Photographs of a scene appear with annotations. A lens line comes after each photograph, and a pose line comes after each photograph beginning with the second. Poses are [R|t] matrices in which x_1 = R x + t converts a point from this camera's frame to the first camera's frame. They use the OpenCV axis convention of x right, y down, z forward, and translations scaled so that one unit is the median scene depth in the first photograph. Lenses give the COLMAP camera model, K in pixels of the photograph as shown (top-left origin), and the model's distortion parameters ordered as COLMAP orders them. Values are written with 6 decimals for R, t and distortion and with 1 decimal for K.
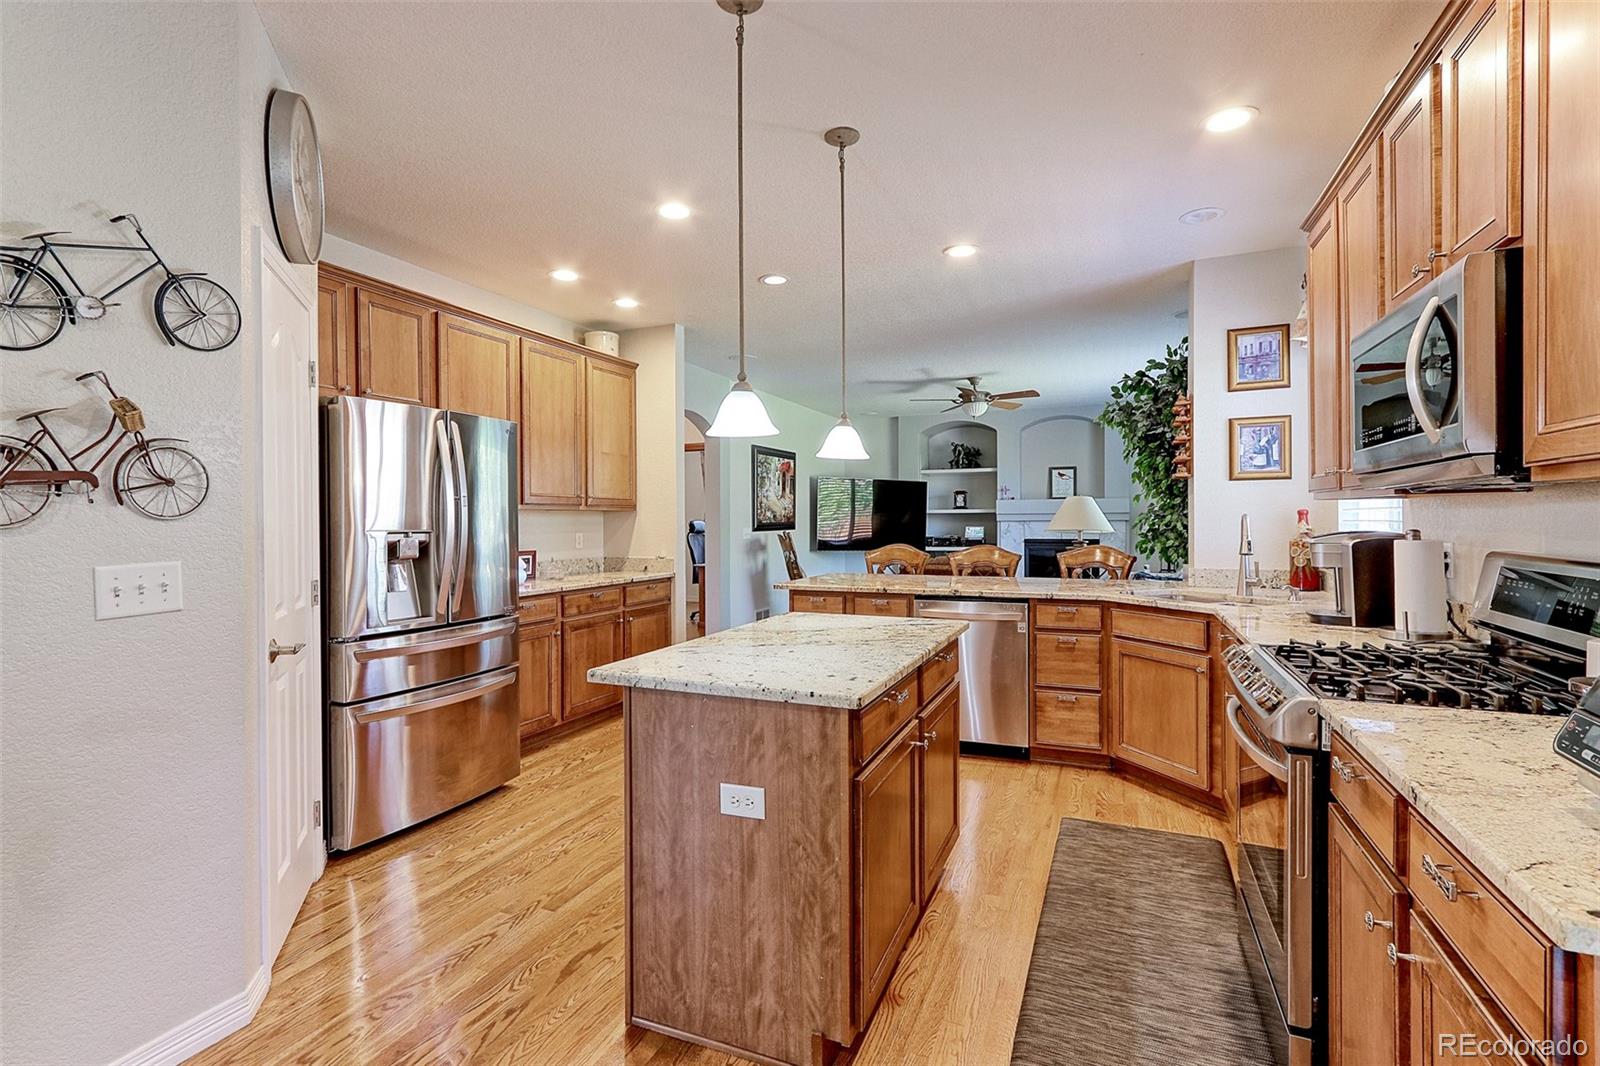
lens RADIAL K [[752.6, 0, 792.6], [0, 752.6, 529.8], [0, 0, 1]] dist [0.000549, 0.000542]
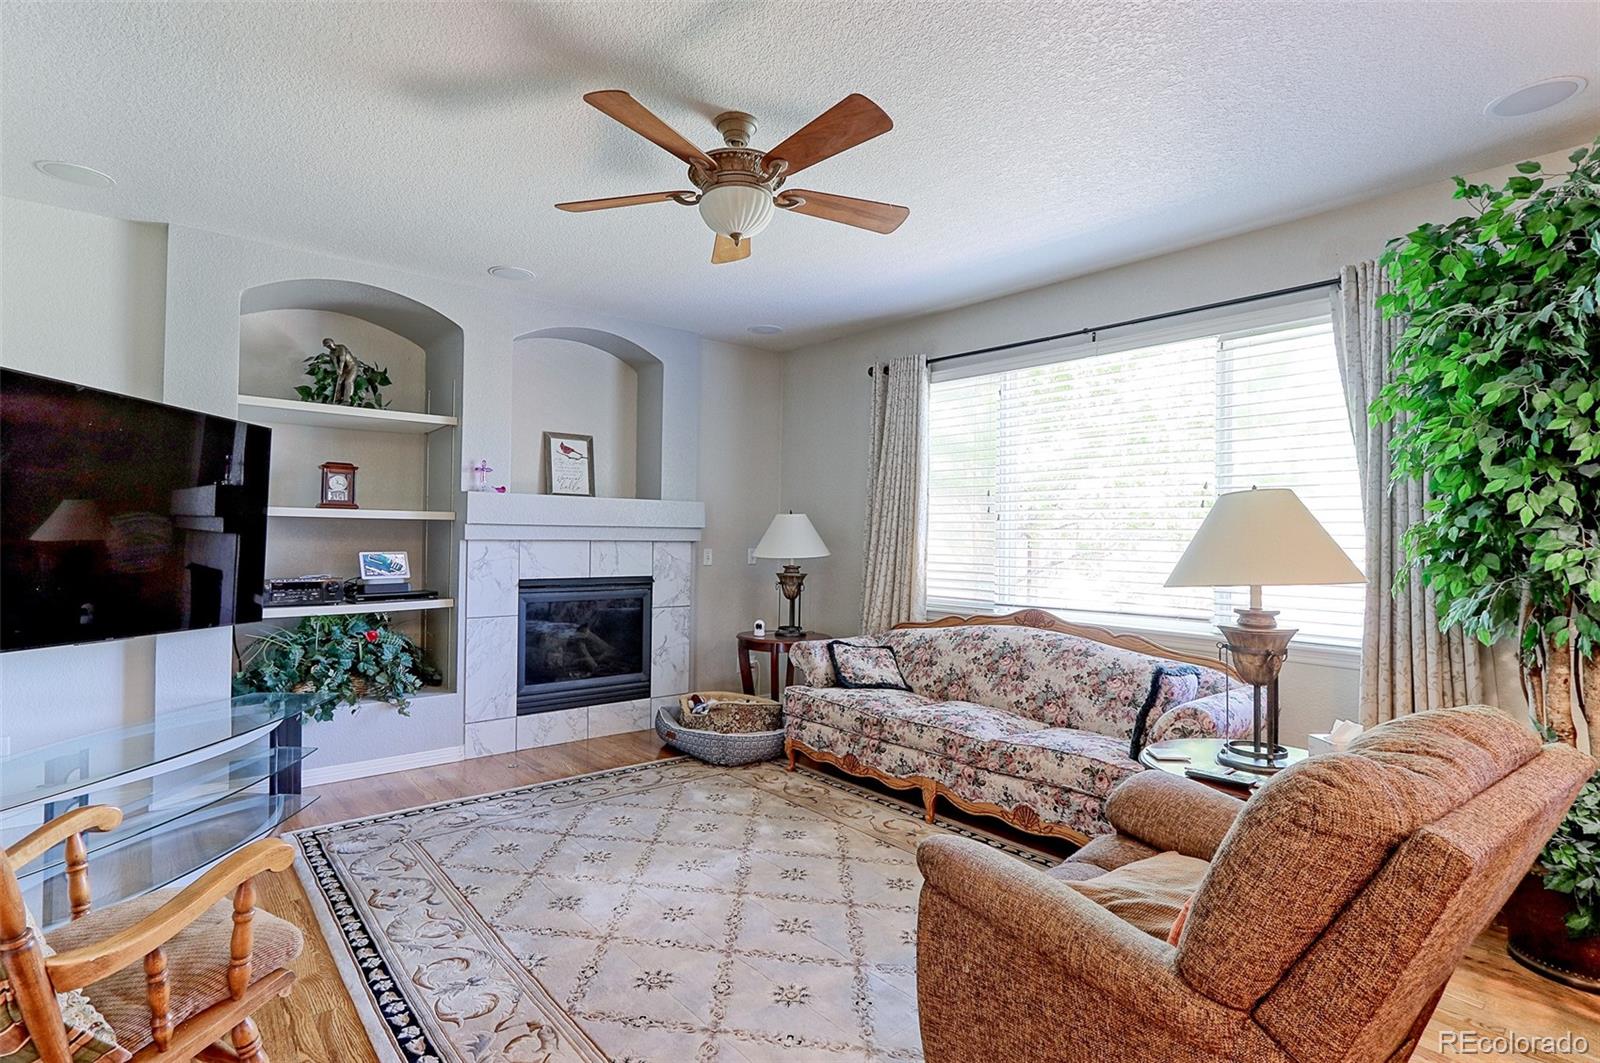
lens RADIAL K [[814.5, 0, 800.0], [0, 814.5, 531.5], [0, 0, 1]] dist [-0.000680, 0.000413]
pose [[0.450711, 0.021242, 0.892417, -0.054767], [-0.007359, 0.999771, -0.020081, -0.008663], [-0.892640, 0.002483, 0.450764, 0.611968]]
